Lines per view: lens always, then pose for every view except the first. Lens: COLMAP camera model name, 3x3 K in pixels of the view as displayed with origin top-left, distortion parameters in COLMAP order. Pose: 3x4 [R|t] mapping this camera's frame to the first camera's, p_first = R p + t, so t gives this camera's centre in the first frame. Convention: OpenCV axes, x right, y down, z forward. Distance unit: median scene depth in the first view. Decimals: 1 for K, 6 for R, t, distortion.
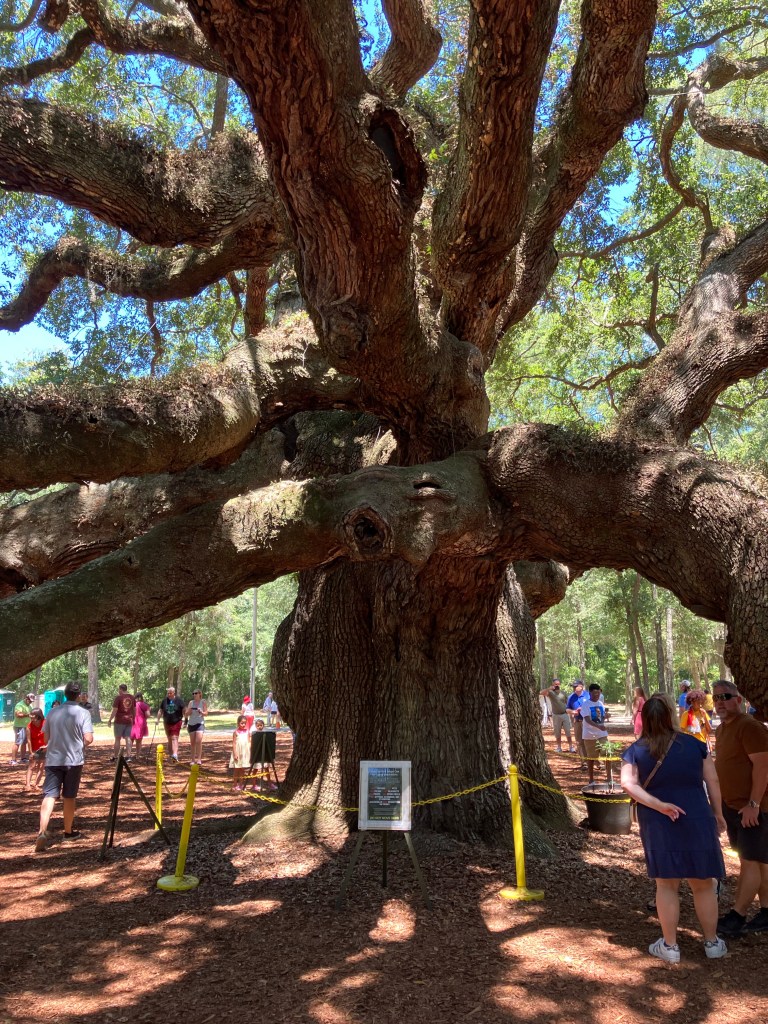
lens RADIAL K [[818.5, 0, 376.3], [0, 818.5, 505.8], [0, 0, 1]] dist [0.018060, -0.011778]
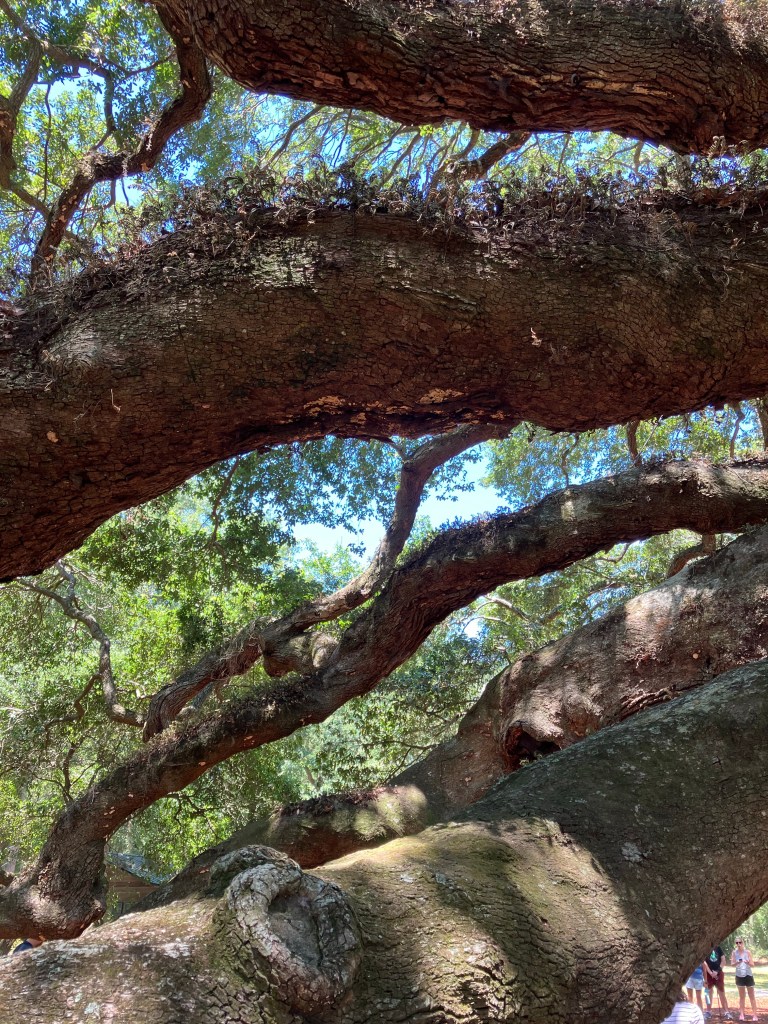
lens RADIAL K [[845.0, 0, 399.9], [0, 845.0, 524.4], [0, 0, 1]] dist [-0.009129, -0.010865]
pose [[0.863767, -0.194133, -0.464993, -0.235988], [0.084324, 0.965481, -0.246446, 0.078123], [0.496785, 0.173662, 0.850321, 0.399760]]
